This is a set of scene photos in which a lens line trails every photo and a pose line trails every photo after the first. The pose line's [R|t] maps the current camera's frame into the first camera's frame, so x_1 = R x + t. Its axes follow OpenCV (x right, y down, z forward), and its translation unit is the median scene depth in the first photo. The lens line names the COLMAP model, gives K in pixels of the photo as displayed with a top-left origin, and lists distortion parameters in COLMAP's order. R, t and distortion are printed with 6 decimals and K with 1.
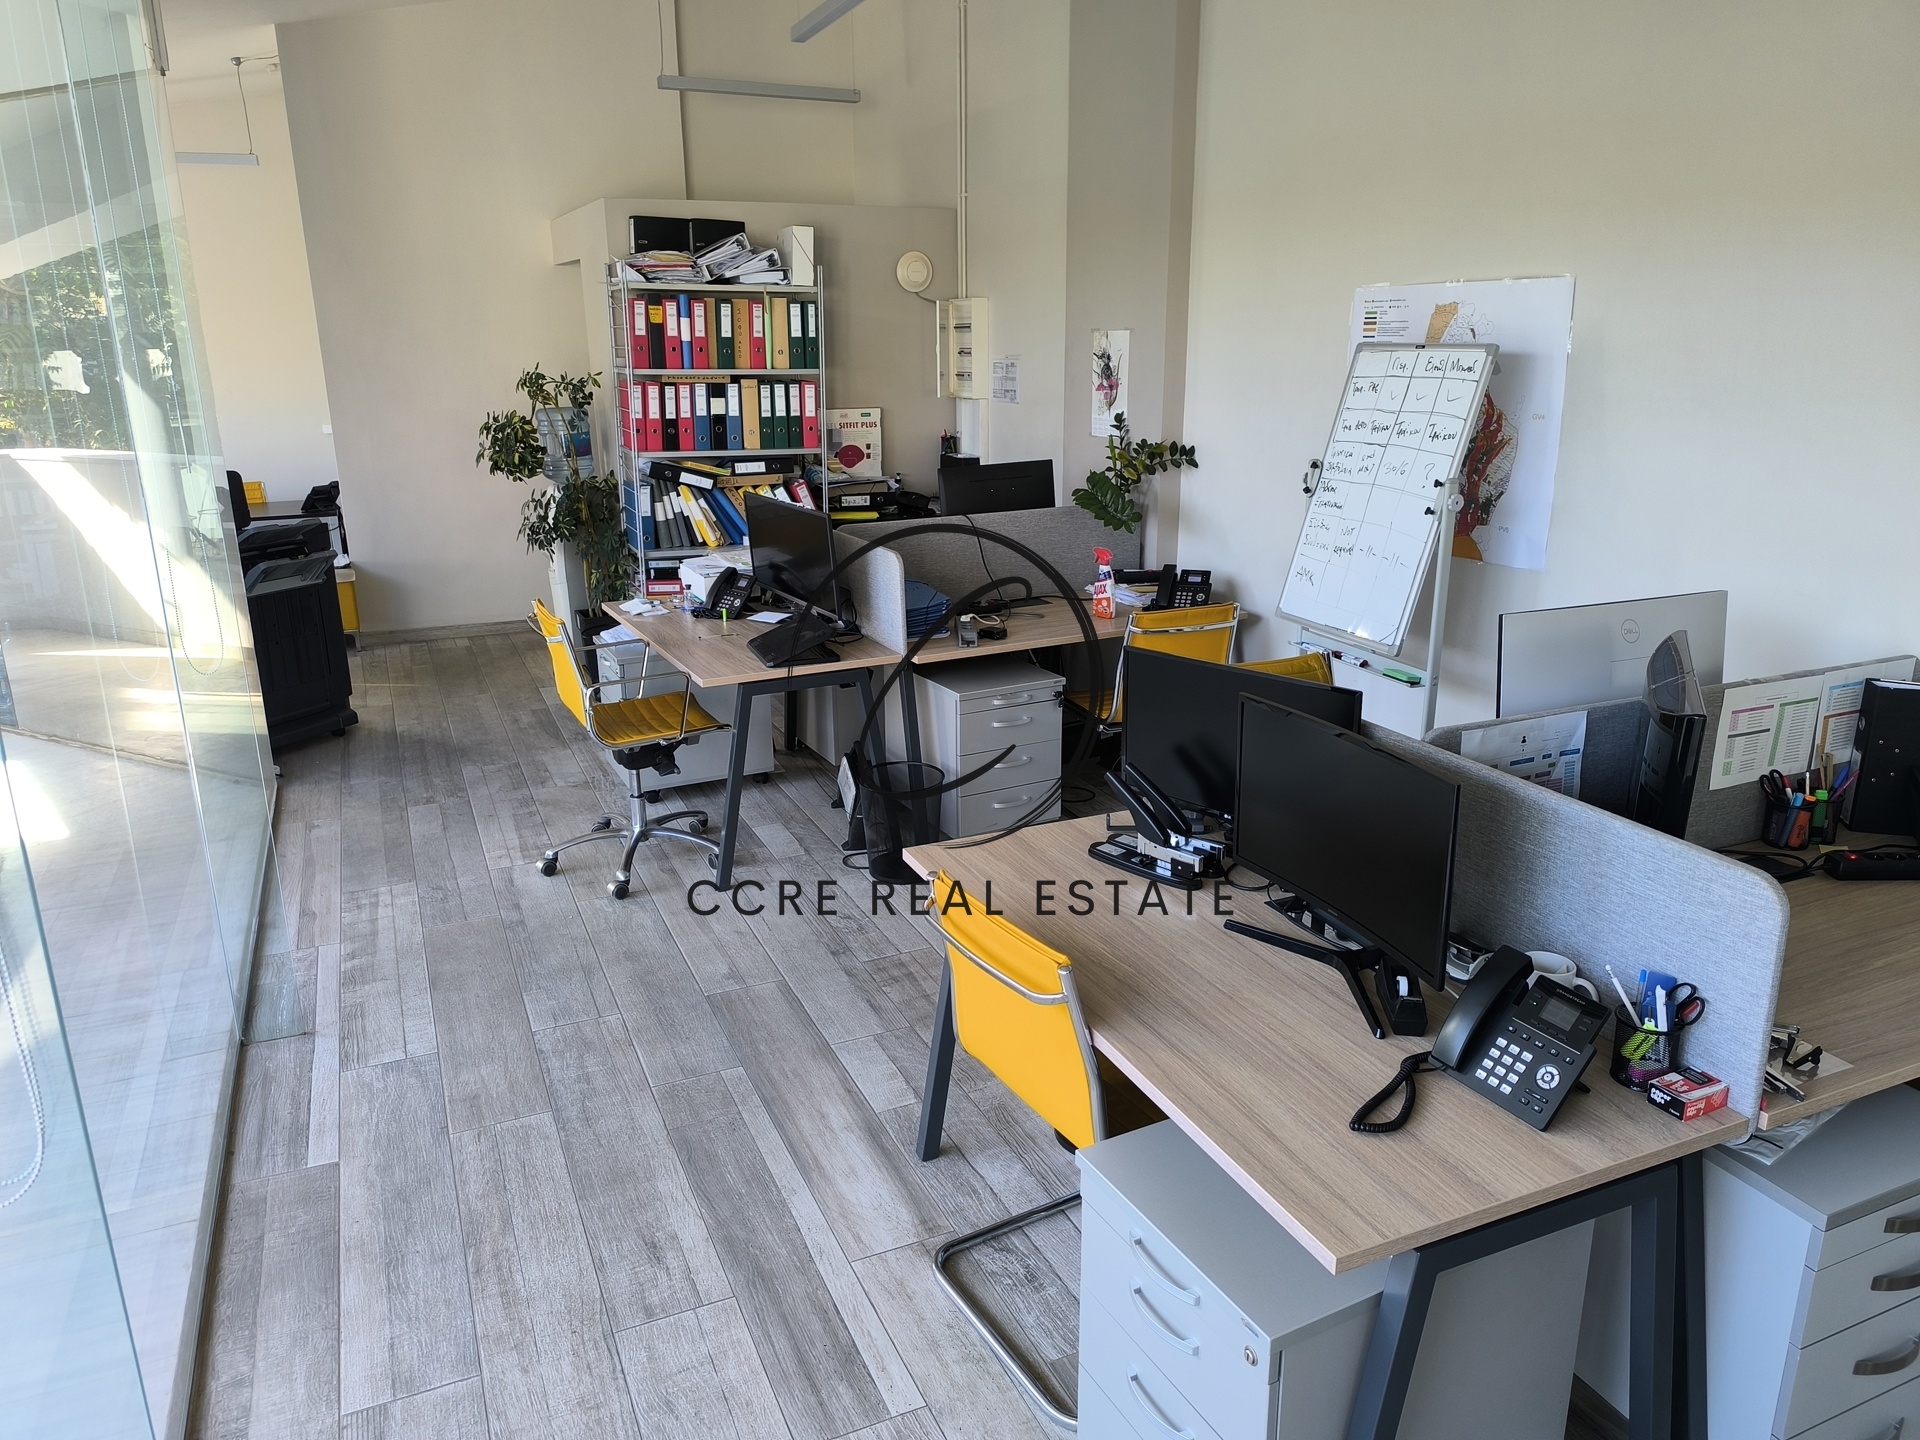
lens RADIAL K [[1314.0, 0, 960.0], [0, 1314.0, 720.0], [0, 0, 1]] dist [0.040729, -0.049598]
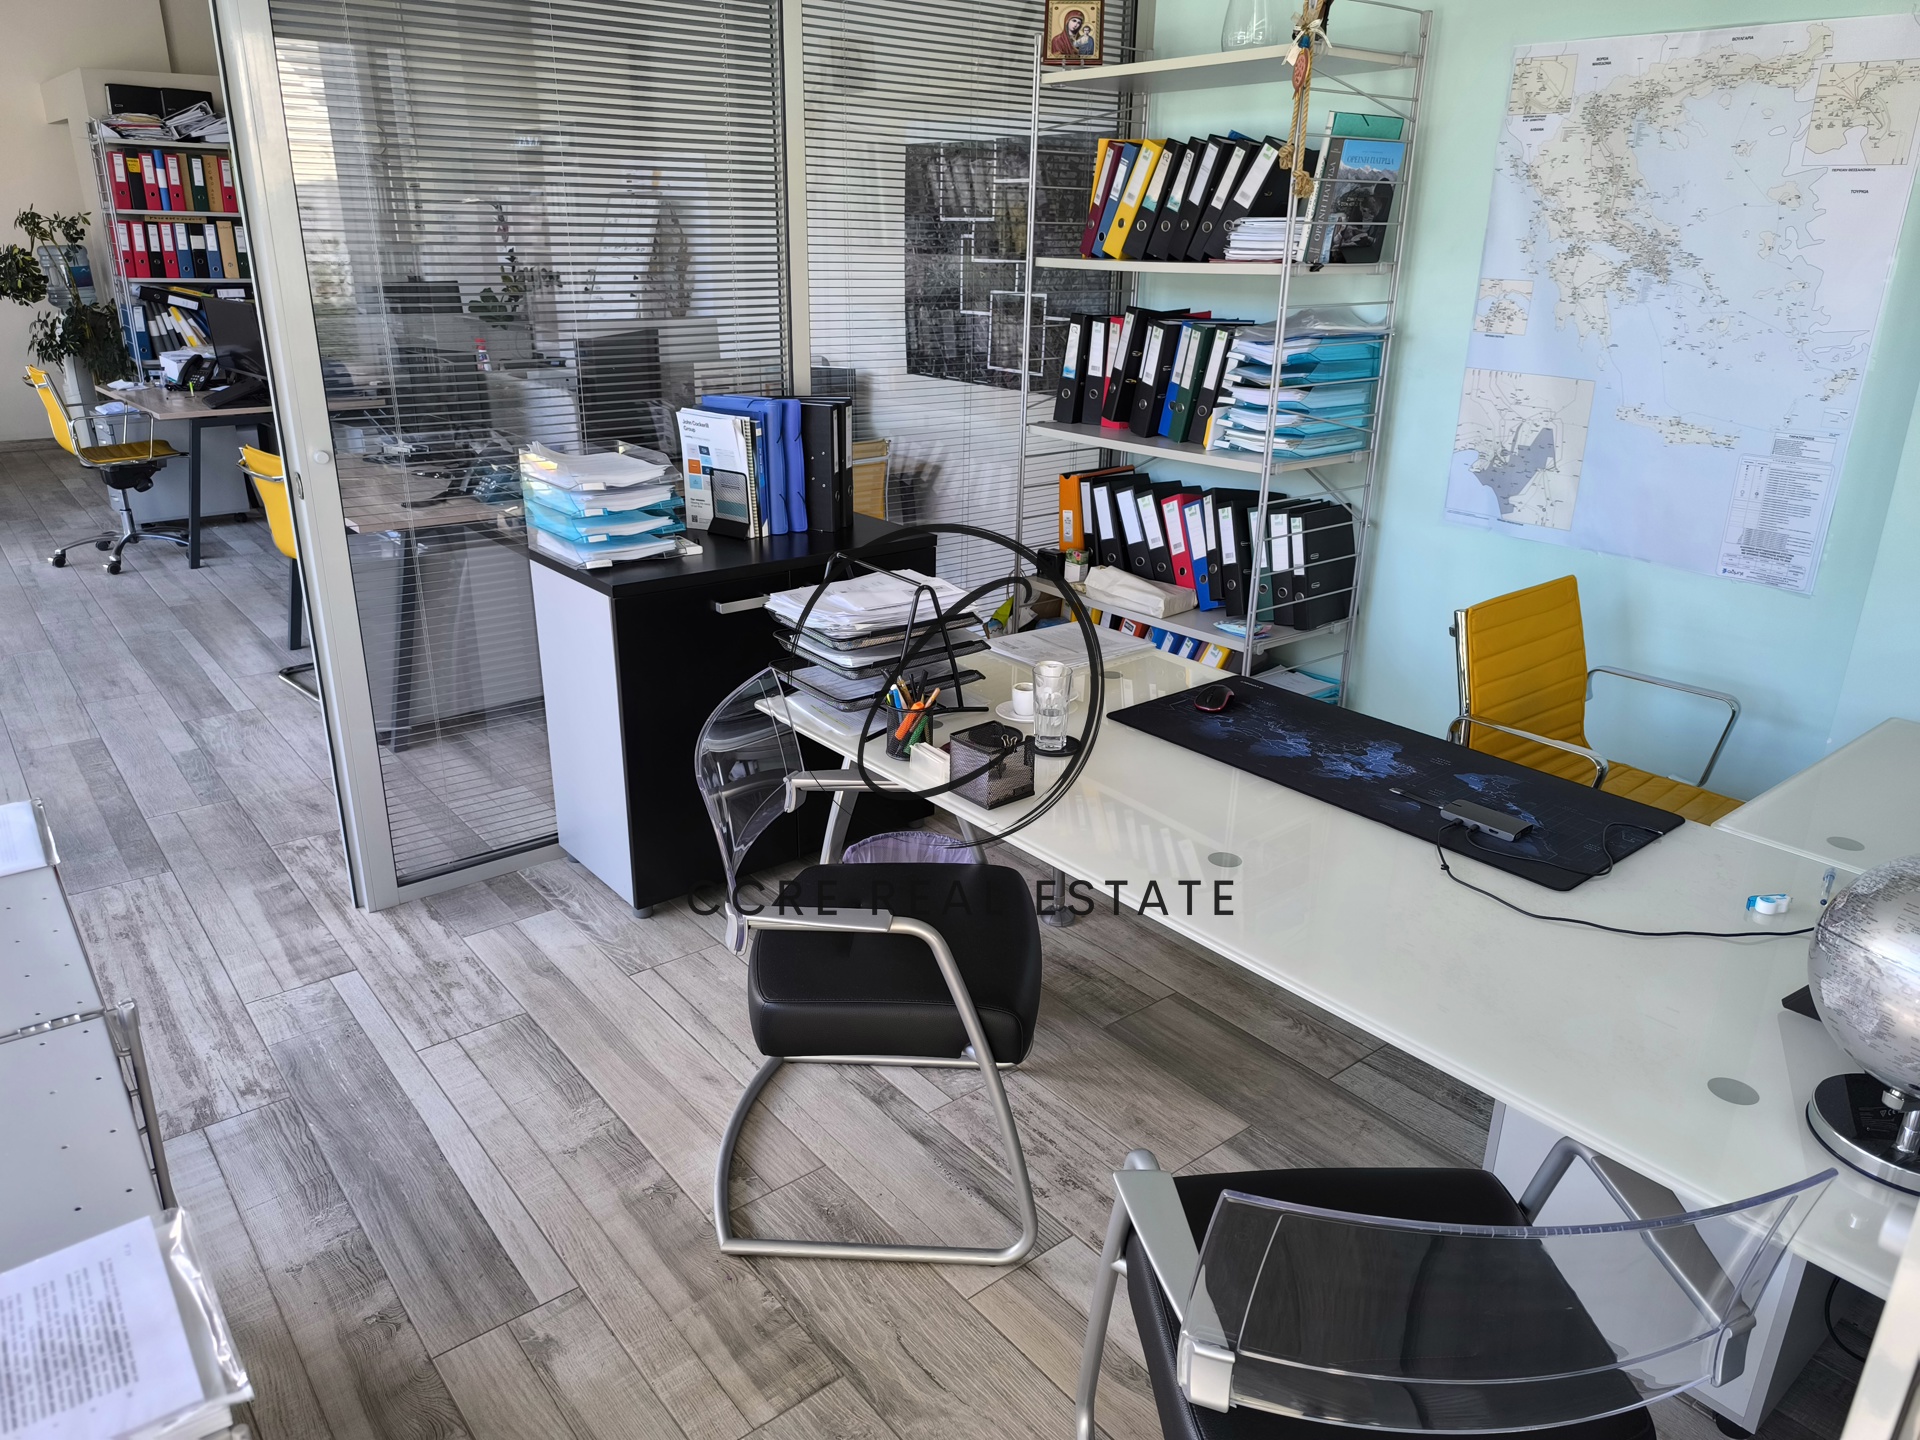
lens RADIAL K [[1314.0, 0, 960.0], [0, 1314.0, 720.0], [0, 0, 1]] dist [0.040729, -0.049598]
pose [[0.967531, -0.065774, 0.244046, 0.183668], [0.048373, 0.995886, 0.076629, 0.154885], [-0.248082, -0.062335, 0.966732, -0.429269]]
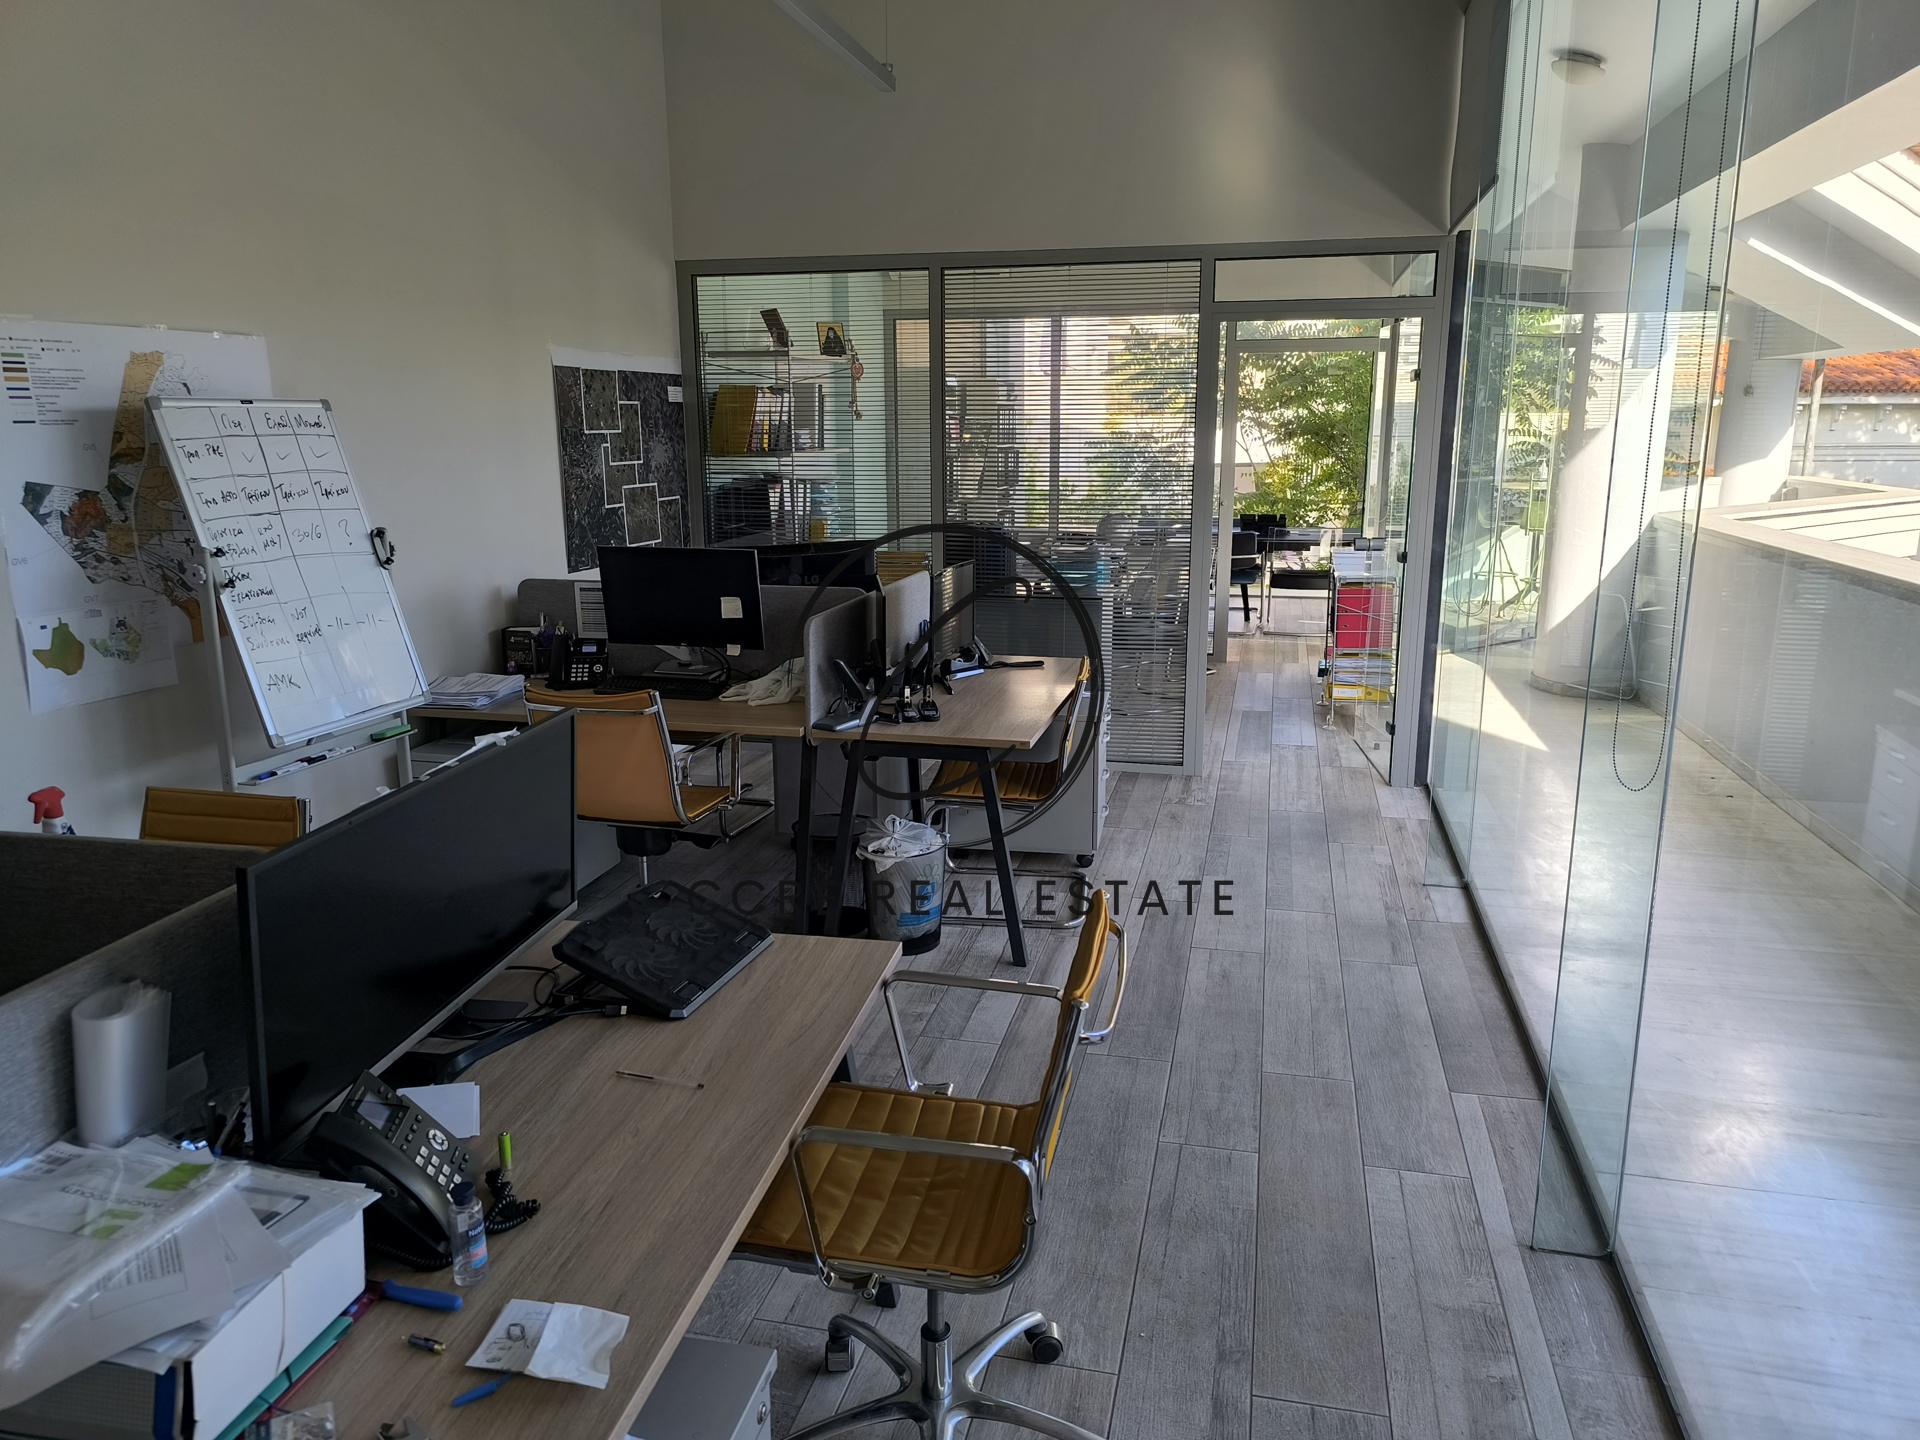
lens RADIAL K [[1314.0, 0, 960.0], [0, 1314.0, 720.0], [0, 0, 1]] dist [0.040729, -0.049598]
pose [[-0.792500, -0.121757, 0.597594, -0.360047], [0.184962, 0.885734, 0.425751, -0.234337], [-0.581148, 0.447940, -0.679424, 0.869475]]
